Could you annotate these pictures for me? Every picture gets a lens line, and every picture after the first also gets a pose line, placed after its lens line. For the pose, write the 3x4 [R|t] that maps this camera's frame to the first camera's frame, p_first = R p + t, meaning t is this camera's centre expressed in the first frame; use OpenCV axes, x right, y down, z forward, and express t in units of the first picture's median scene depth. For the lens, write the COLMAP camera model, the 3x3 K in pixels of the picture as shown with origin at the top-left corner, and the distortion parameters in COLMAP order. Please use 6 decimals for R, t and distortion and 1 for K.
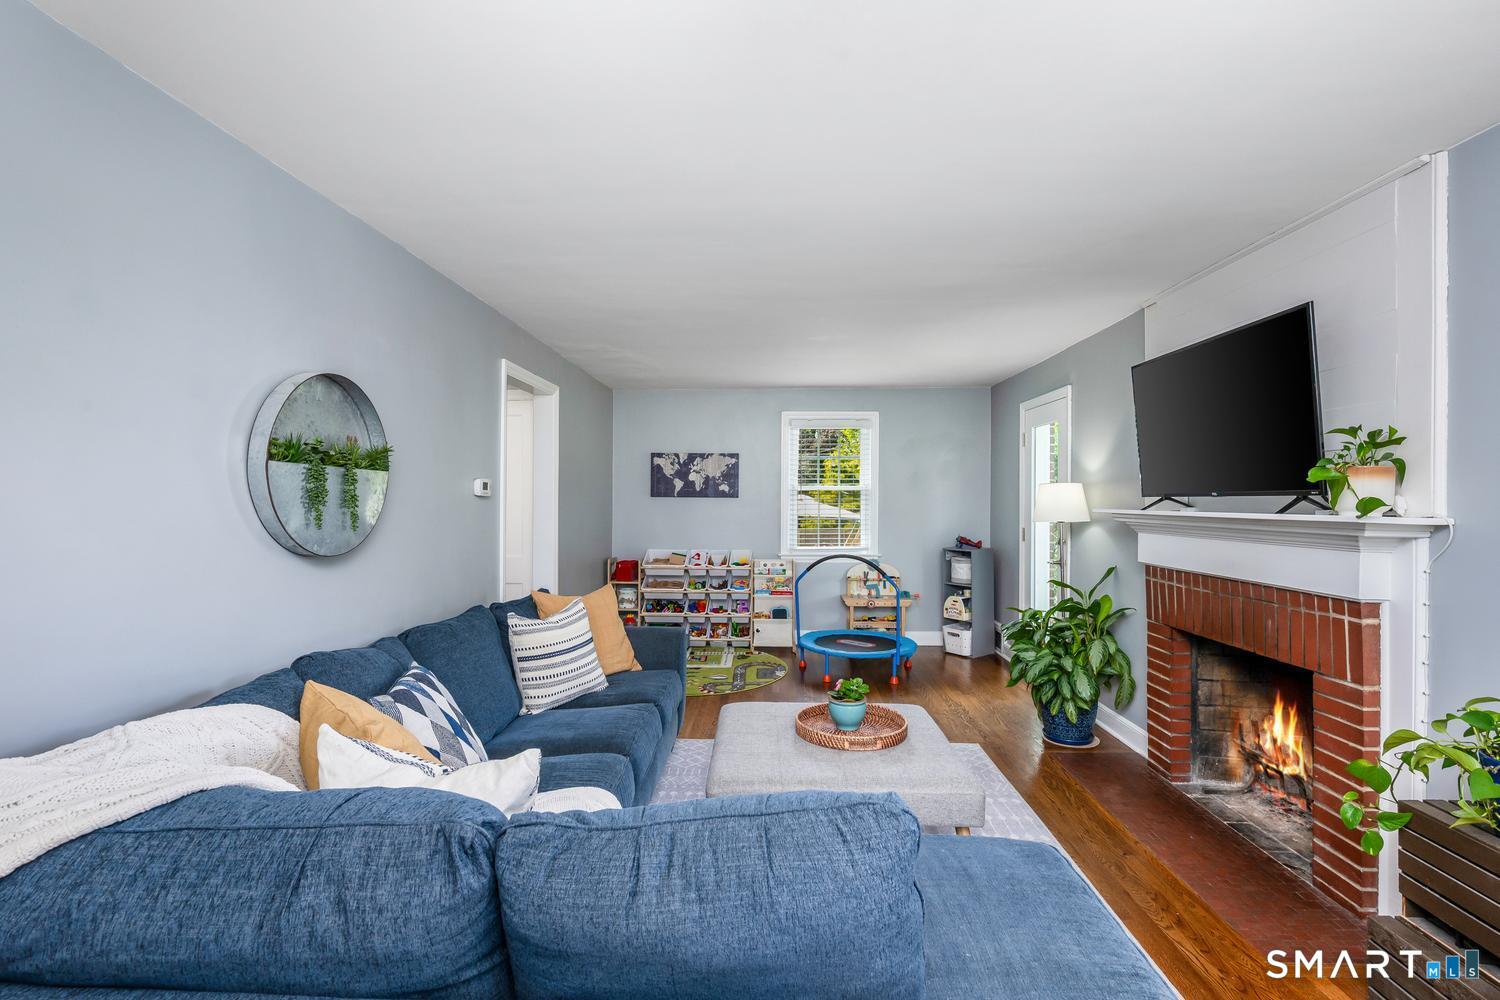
lens RADIAL K [[680.4, 0, 755.5], [0, 680.4, 496.8], [0, 0, 1]] dist [-0.000115, -0.000168]
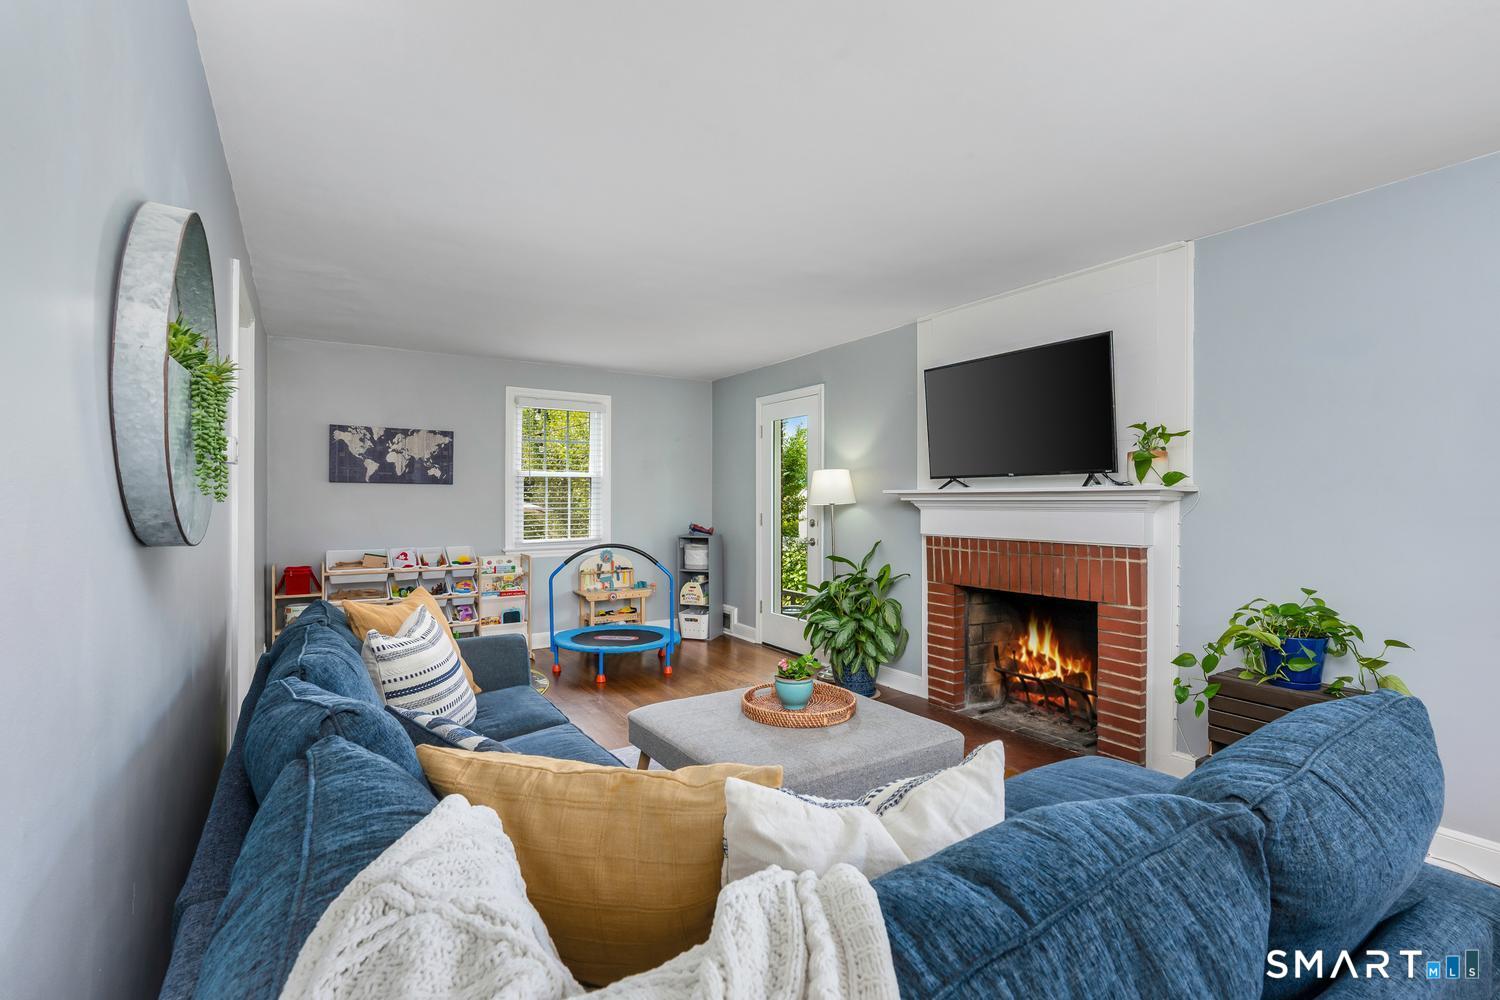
lens RADIAL K [[680.4, 0, 748.3], [0, 680.4, 501.0], [0, 0, 1]] dist [-0.000115, -0.000168]
pose [[0.823151, -0.002673, 0.567816, -0.215382], [-0.000386, 0.999986, 0.005267, 0.018470], [-0.567822, -0.004555, 0.823139, 0.109974]]
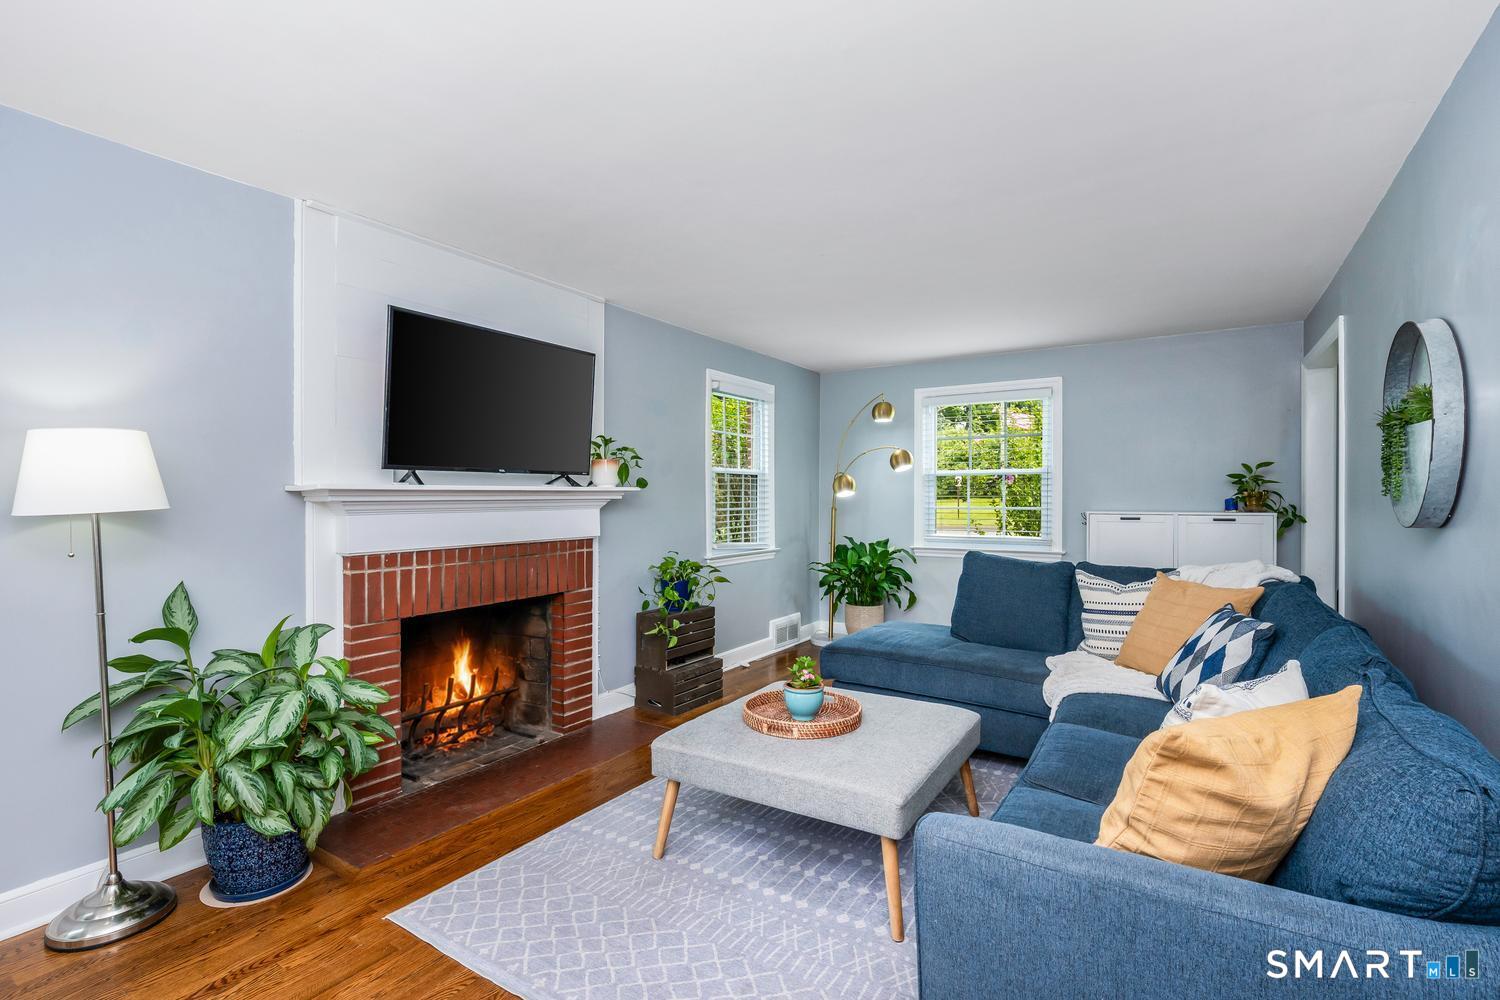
lens RADIAL K [[680.4, 0, 754.5], [0, 680.4, 500.6], [0, 0, 1]] dist [-0.000115, -0.000168]
pose [[-0.852109, -0.000612, 0.523365, -0.129239], [0.001592, 0.999992, 0.003761, 0.019953], [-0.523363, 0.004039, -0.852101, 0.827272]]
